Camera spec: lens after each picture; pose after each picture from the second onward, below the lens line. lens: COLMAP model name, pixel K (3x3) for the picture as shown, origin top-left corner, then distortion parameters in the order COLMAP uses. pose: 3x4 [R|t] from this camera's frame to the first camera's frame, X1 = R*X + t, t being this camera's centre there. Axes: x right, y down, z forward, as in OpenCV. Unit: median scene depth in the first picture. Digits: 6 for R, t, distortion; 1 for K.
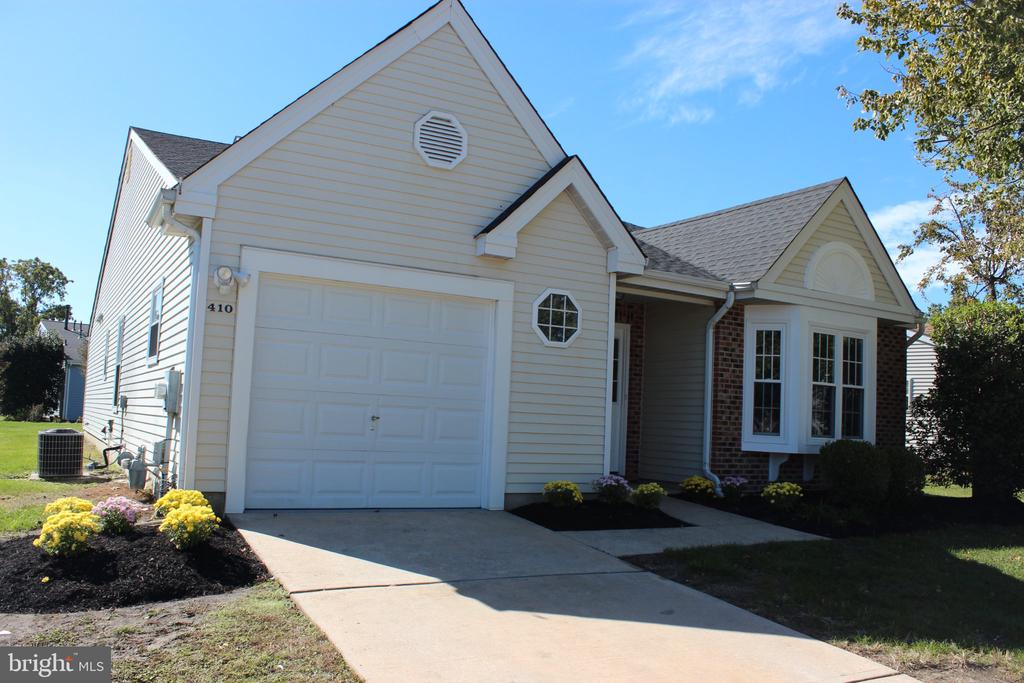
lens RADIAL K [[852.8, 0, 512.3], [0, 852.8, 341.6], [0, 0, 1]] dist [-0.140206, 0.113932]
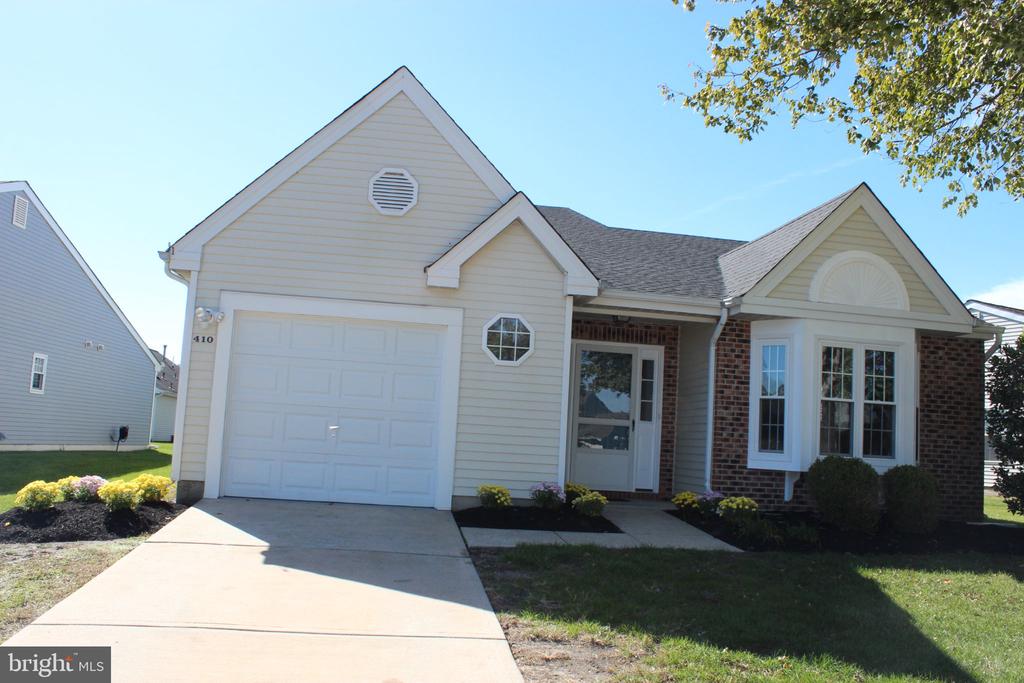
lens RADIAL K [[852.8, 0, 512.6], [0, 852.8, 348.7], [0, 0, 1]] dist [-0.140206, 0.113932]
pose [[0.932351, -0.034354, -0.359919, 0.380263], [0.020082, 0.998859, -0.043318, 0.027175], [0.360997, 0.033160, 0.931977, -0.024330]]
